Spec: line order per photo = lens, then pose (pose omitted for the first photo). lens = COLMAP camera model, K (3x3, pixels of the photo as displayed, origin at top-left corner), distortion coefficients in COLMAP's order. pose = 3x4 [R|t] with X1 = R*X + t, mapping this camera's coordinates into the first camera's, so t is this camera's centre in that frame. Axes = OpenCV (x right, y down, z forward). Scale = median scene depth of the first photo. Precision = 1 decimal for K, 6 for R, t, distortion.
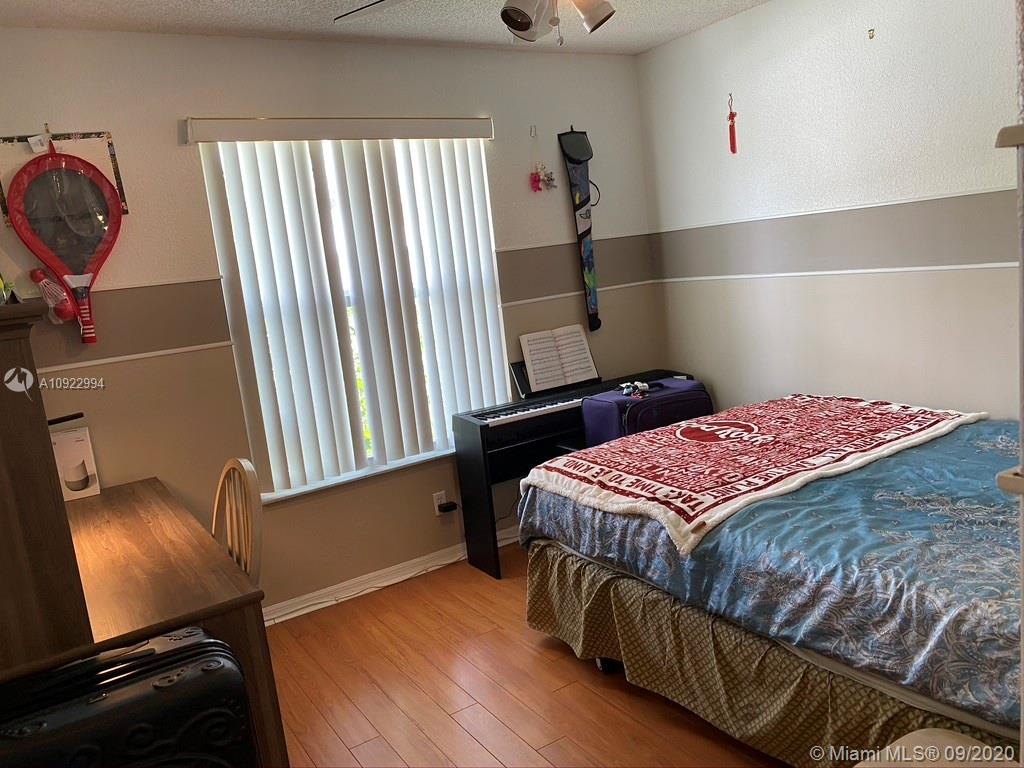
lens RADIAL K [[786.1, 0, 512.0], [0, 786.1, 384.0], [0, 0, 1]] dist [-0.000196, -0.000070]
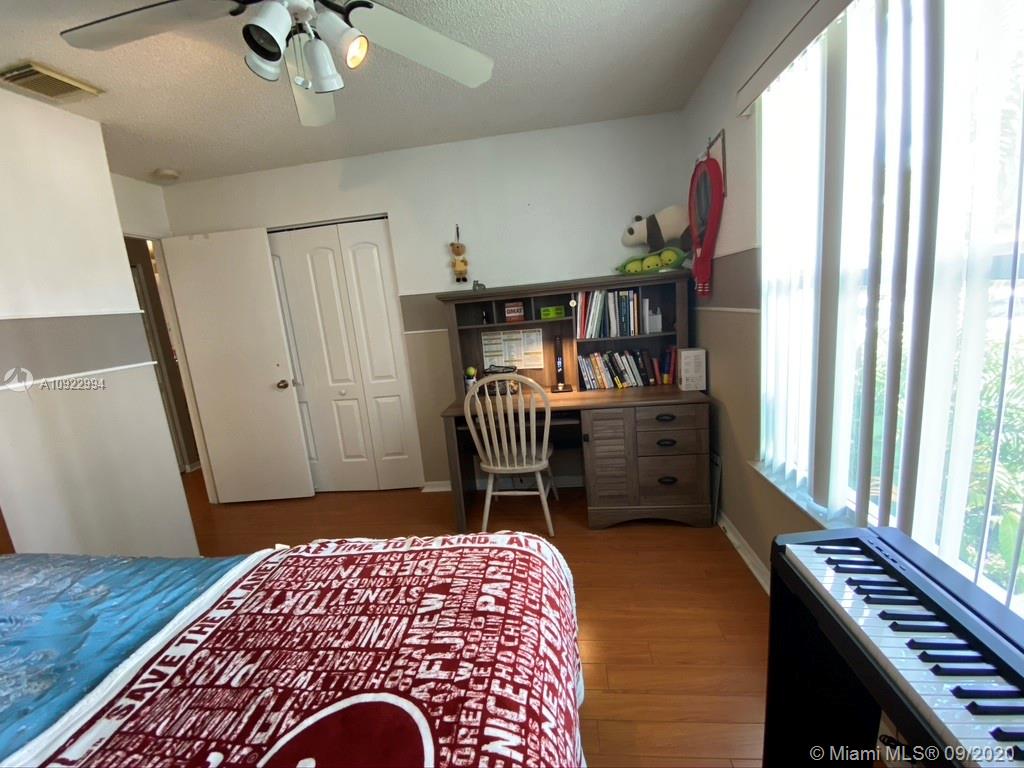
lens RADIAL K [[418.5, 0, 512.0], [0, 418.5, 384.0], [0, 0, 1]] dist [-0.040685, -0.000118]
pose [[-0.617682, 0.303511, -0.725500, 0.332920], [0.027151, 0.930205, 0.366034, -0.209915], [0.785959, 0.206395, -0.582811, 1.329053]]
